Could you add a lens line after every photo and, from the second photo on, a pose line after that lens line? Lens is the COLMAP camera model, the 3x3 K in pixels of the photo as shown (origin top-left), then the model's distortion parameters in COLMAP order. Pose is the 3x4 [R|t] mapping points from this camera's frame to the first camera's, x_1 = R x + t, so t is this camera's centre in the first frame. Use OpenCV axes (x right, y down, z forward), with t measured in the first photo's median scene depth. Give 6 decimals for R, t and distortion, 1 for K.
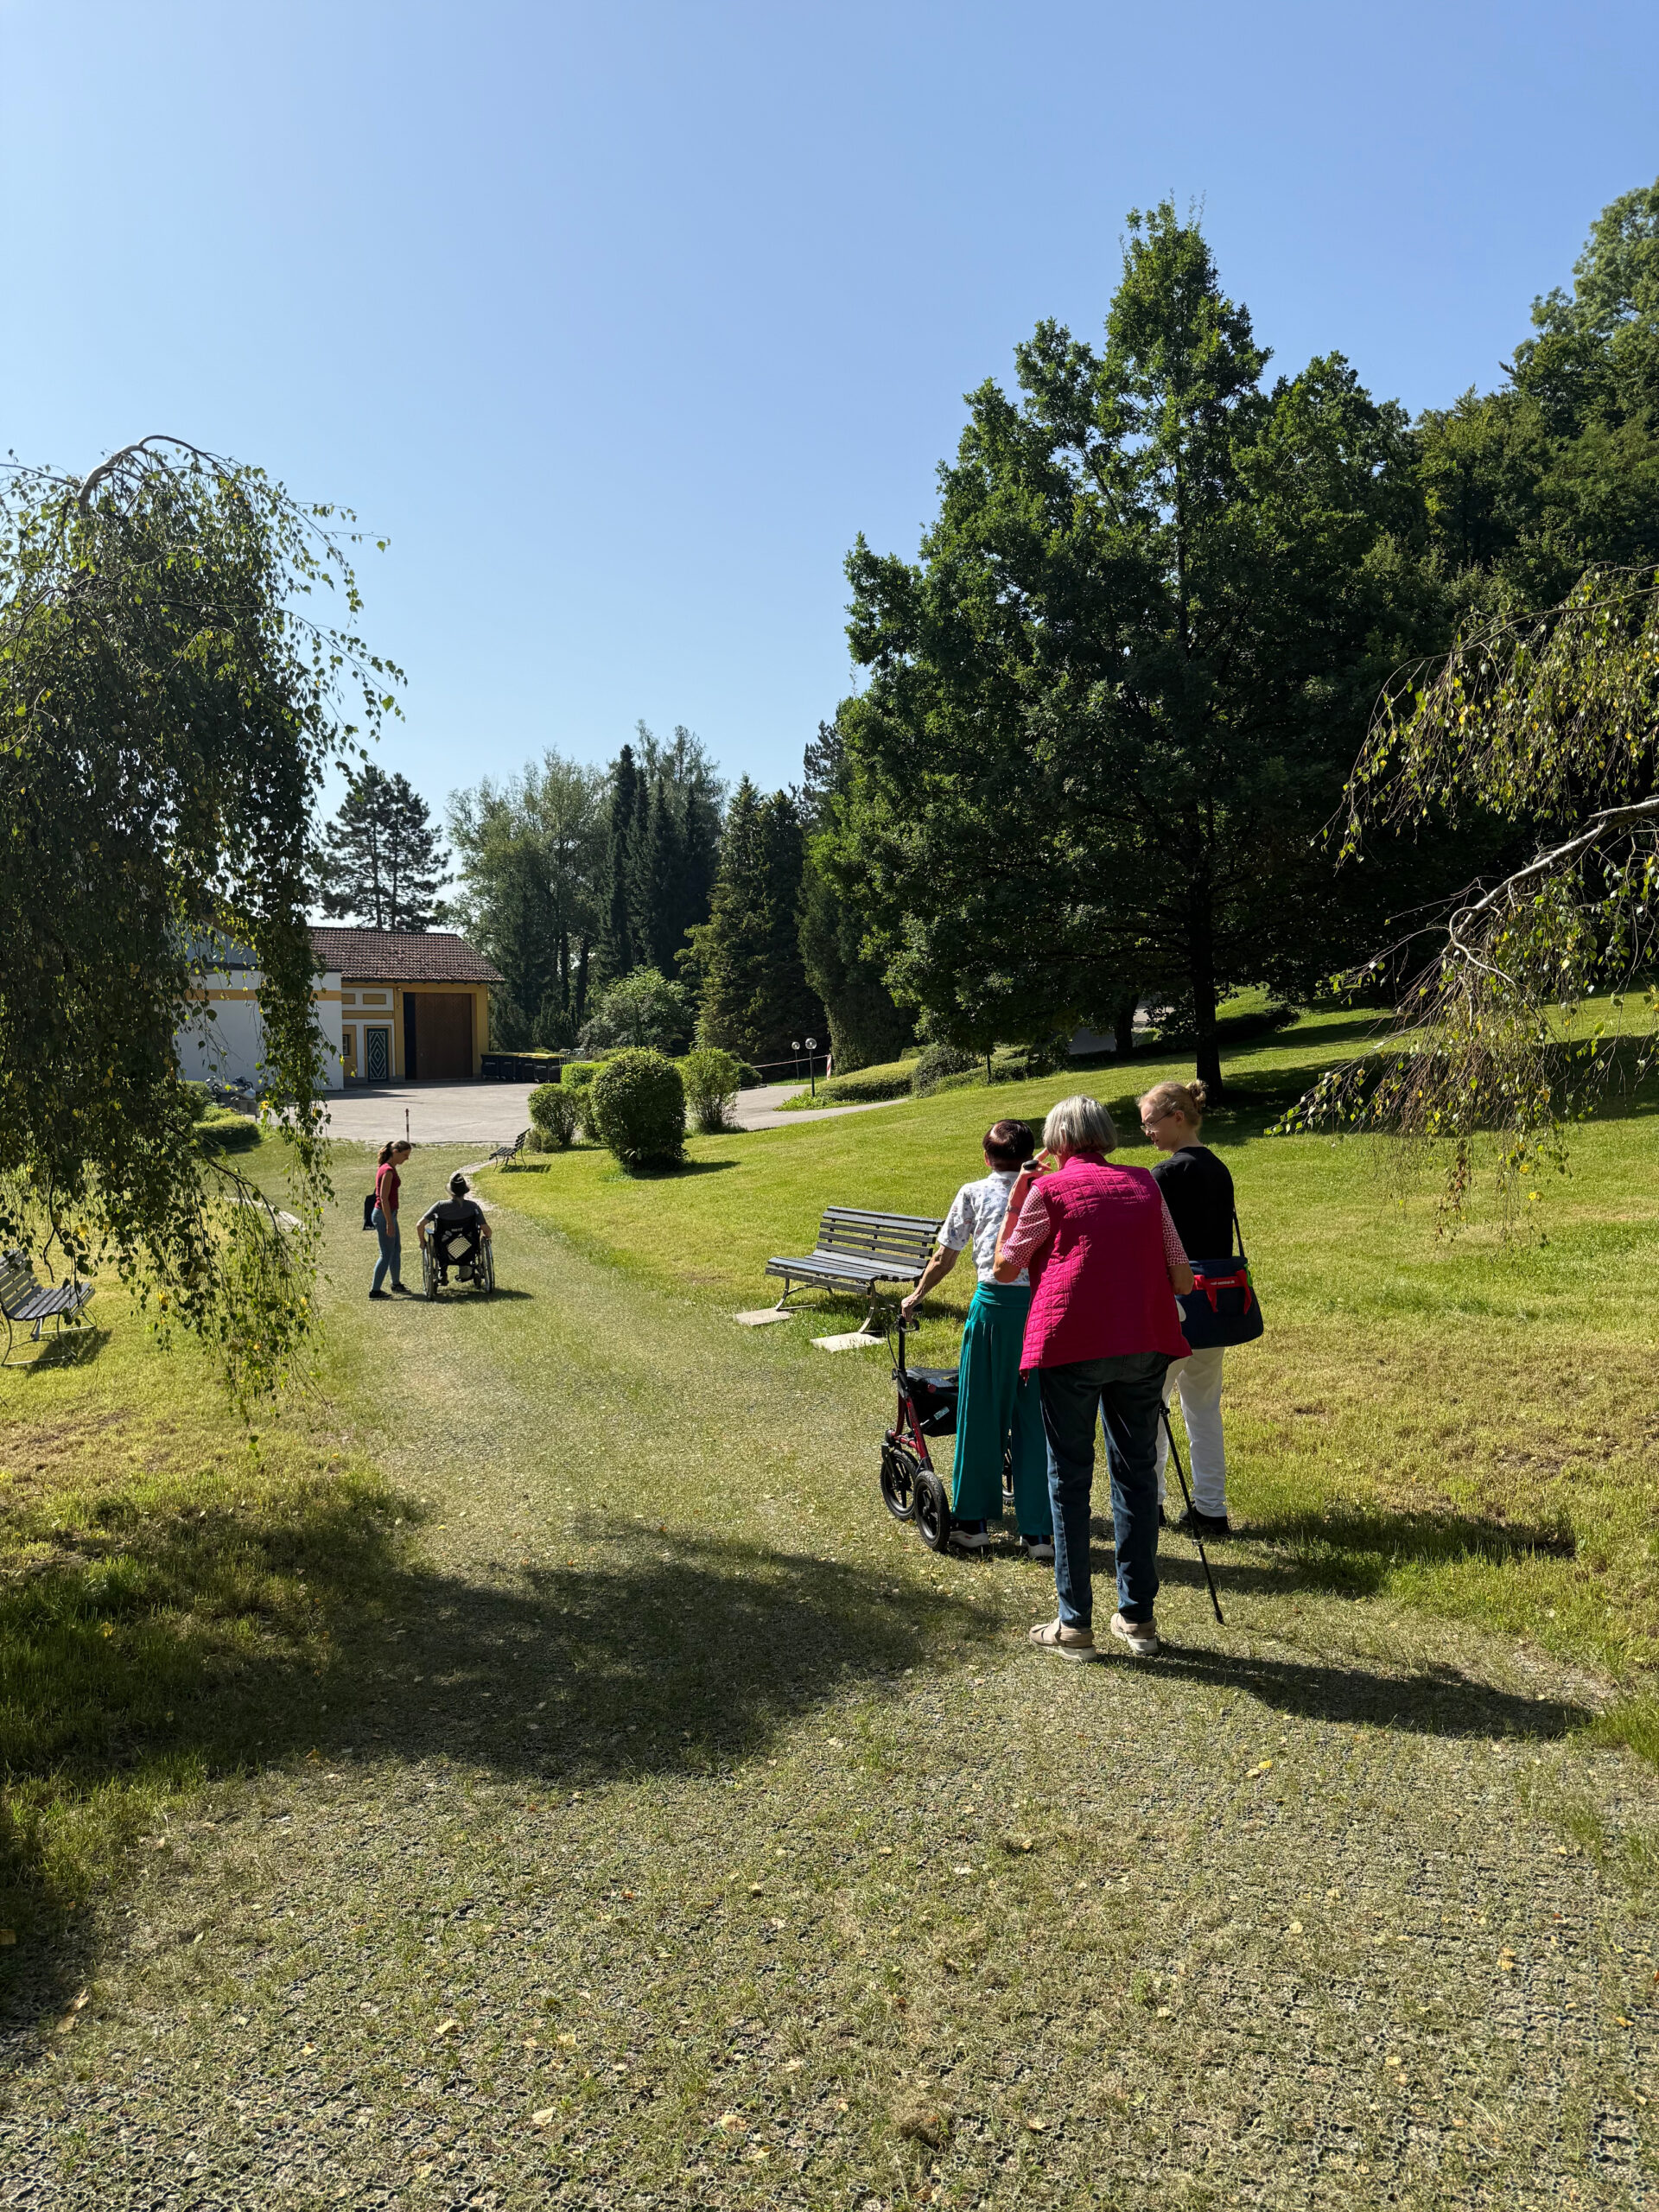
lens RADIAL K [[1522.9, 0, 813.1], [0, 1522.9, 1129.4], [0, 0, 1]] dist [0.008962, -0.022249]
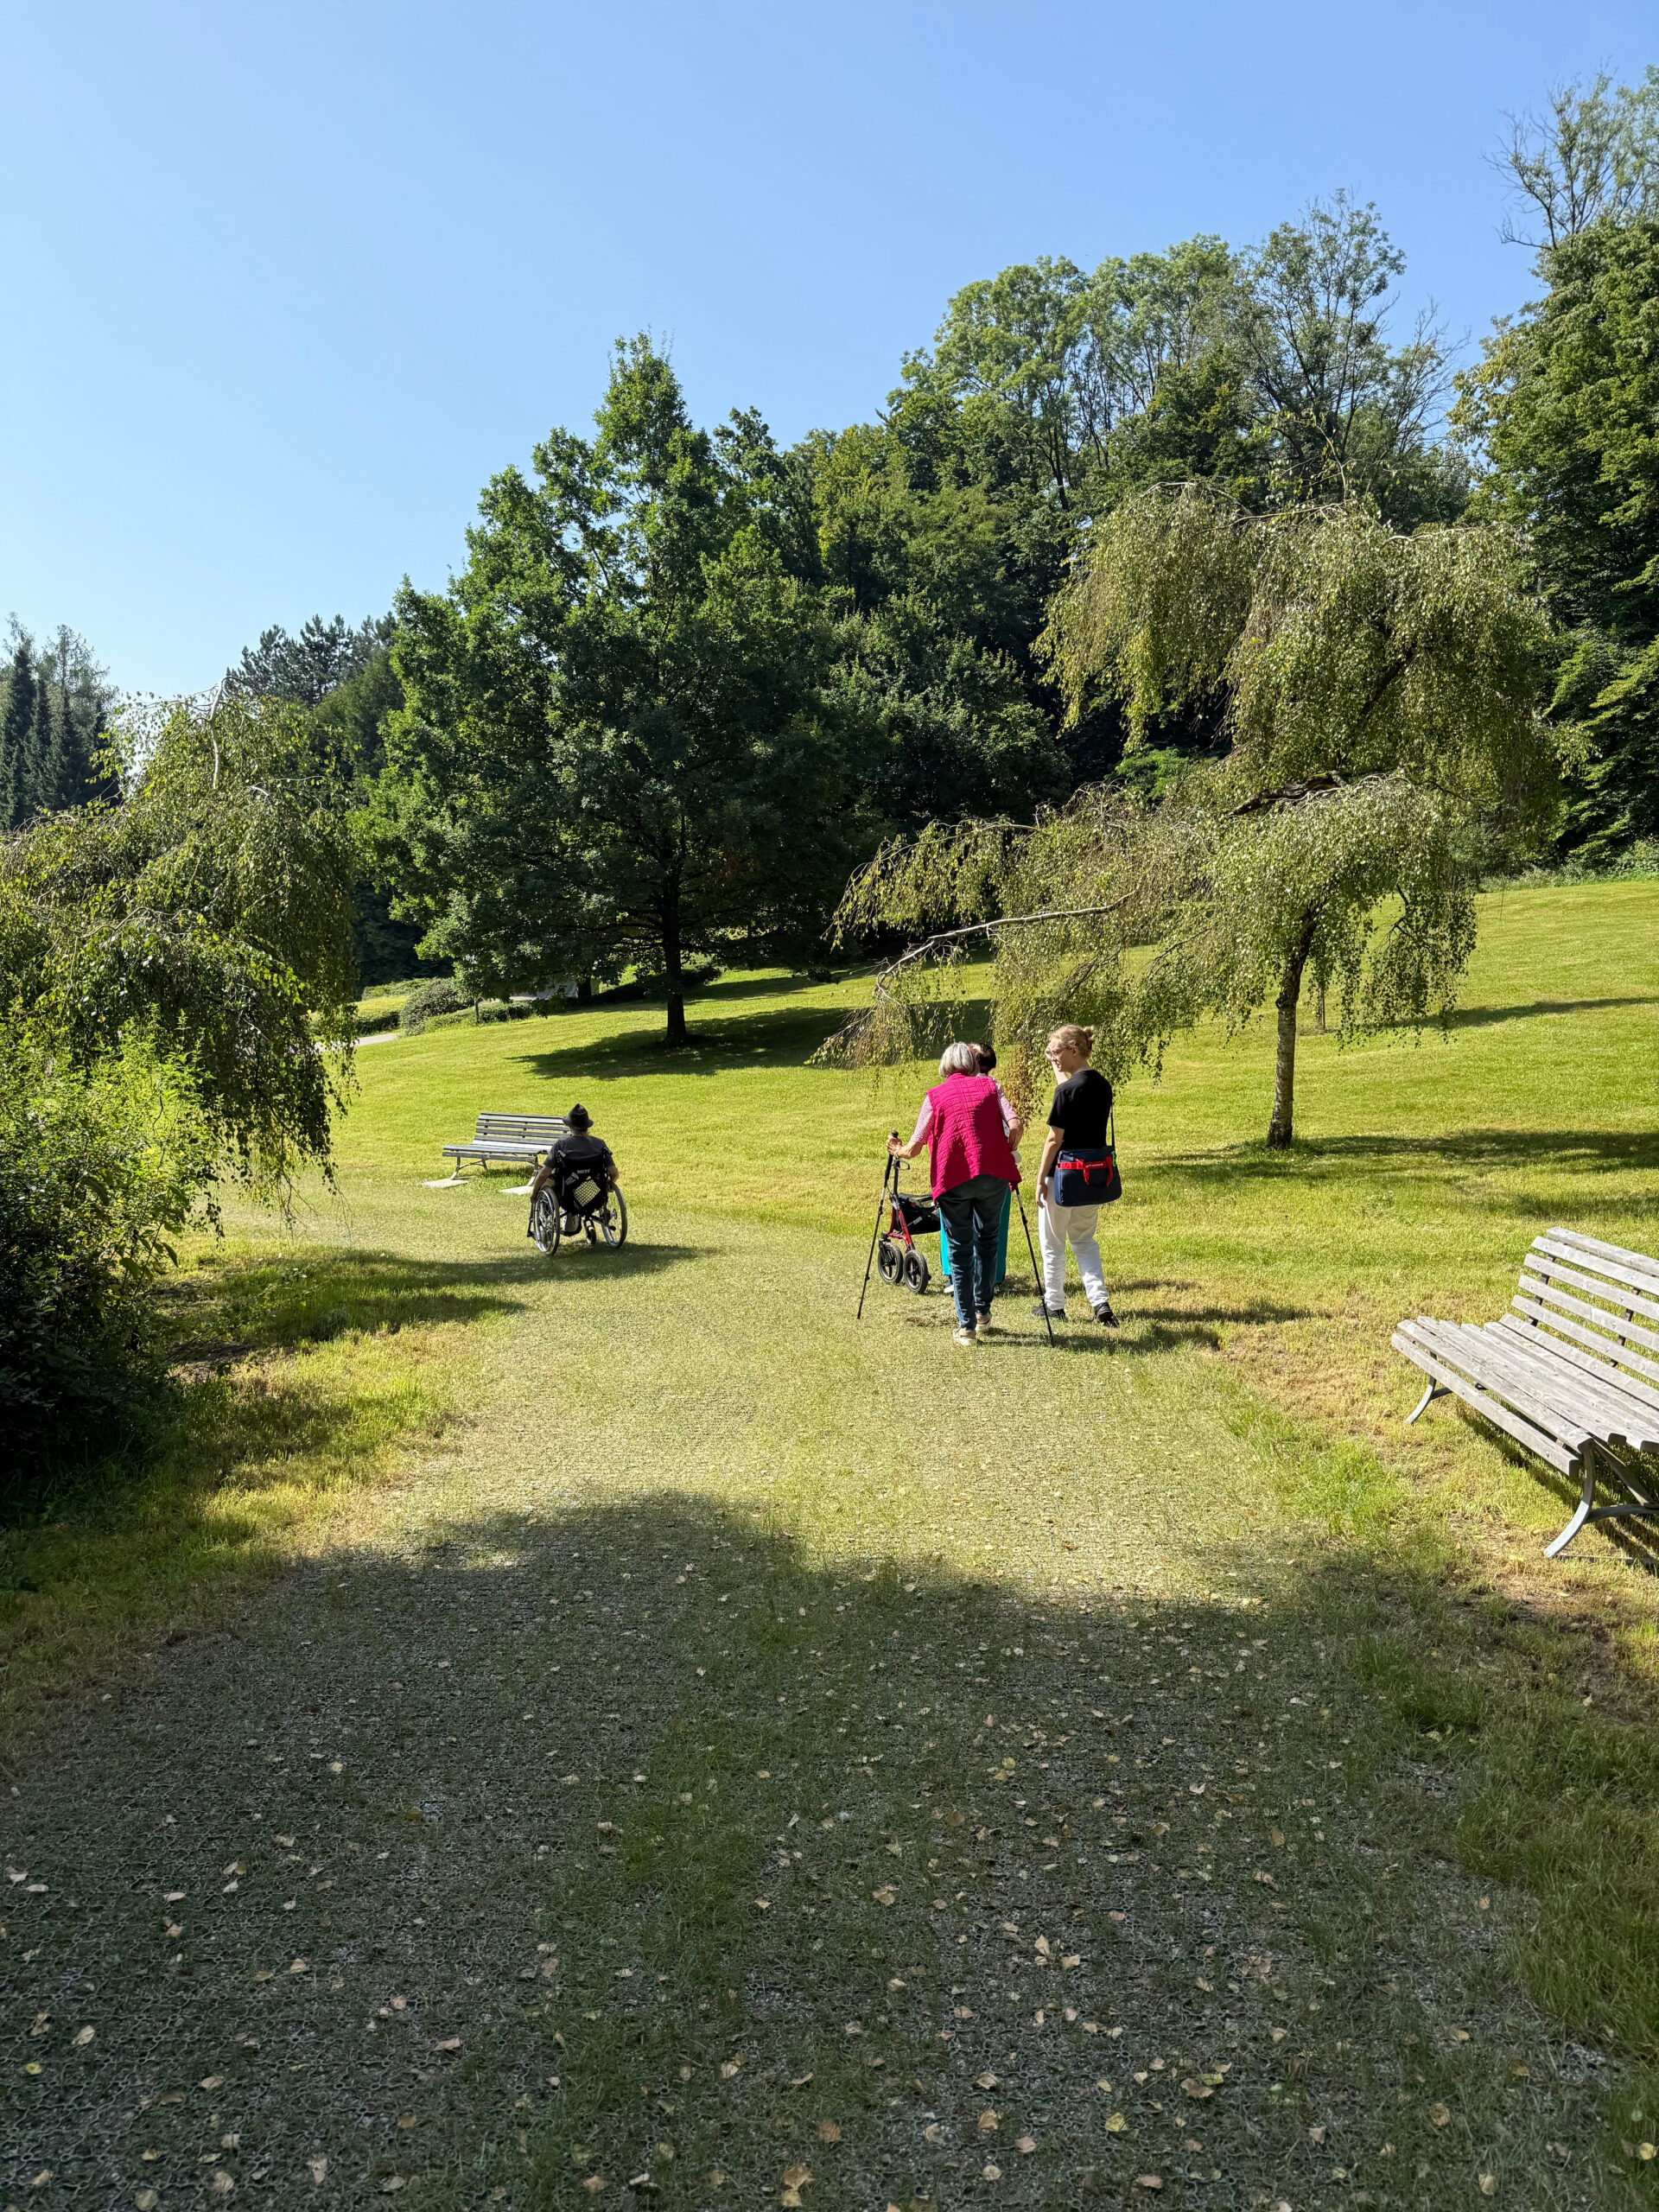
lens RADIAL K [[1522.9, 0, 814.2], [0, 1522.9, 1115.8], [0, 0, 1]] dist [0.008962, -0.022249]
pose [[0.924814, -0.003682, 0.380403, -0.127330], [-0.008813, 0.999477, 0.031100, 0.002760], [-0.380318, -0.032114, 0.924298, -0.258535]]
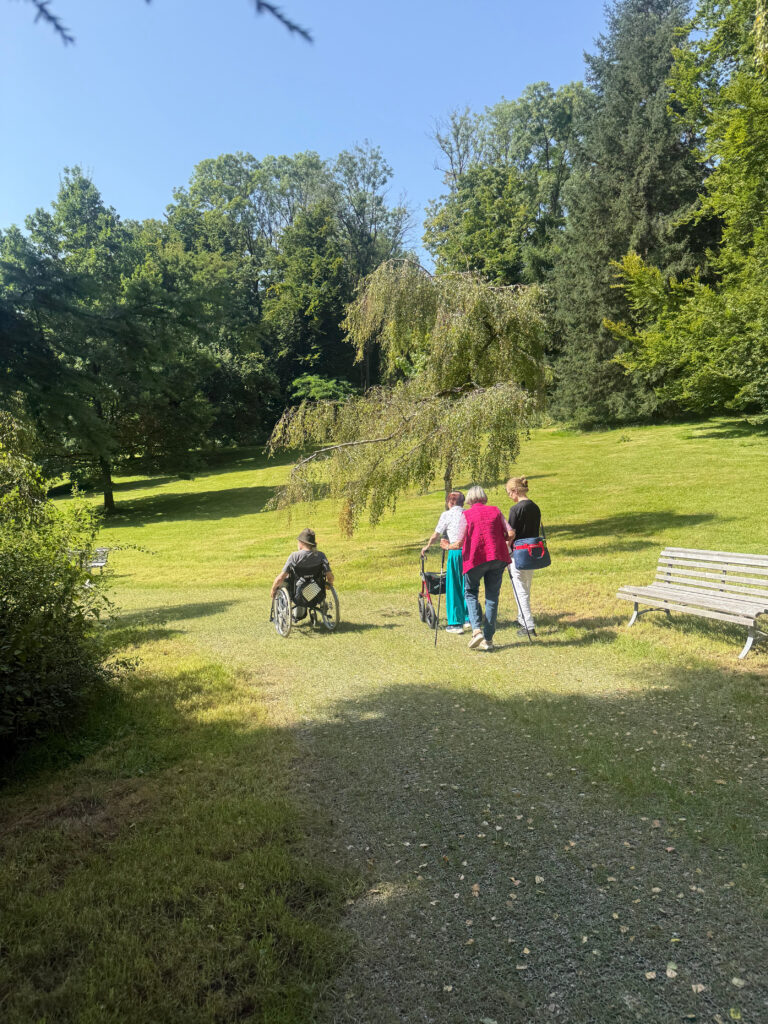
lens RADIAL K [[705.0, 0, 382.6], [0, 705.0, 510.8], [0, 0, 1]] dist [0.008962, -0.022249]
pose [[0.741036, -0.025373, 0.670986, -0.210680], [0.041693, 0.999096, -0.008266, 0.008366], [-0.670170, 0.034101, 0.741424, -0.223248]]
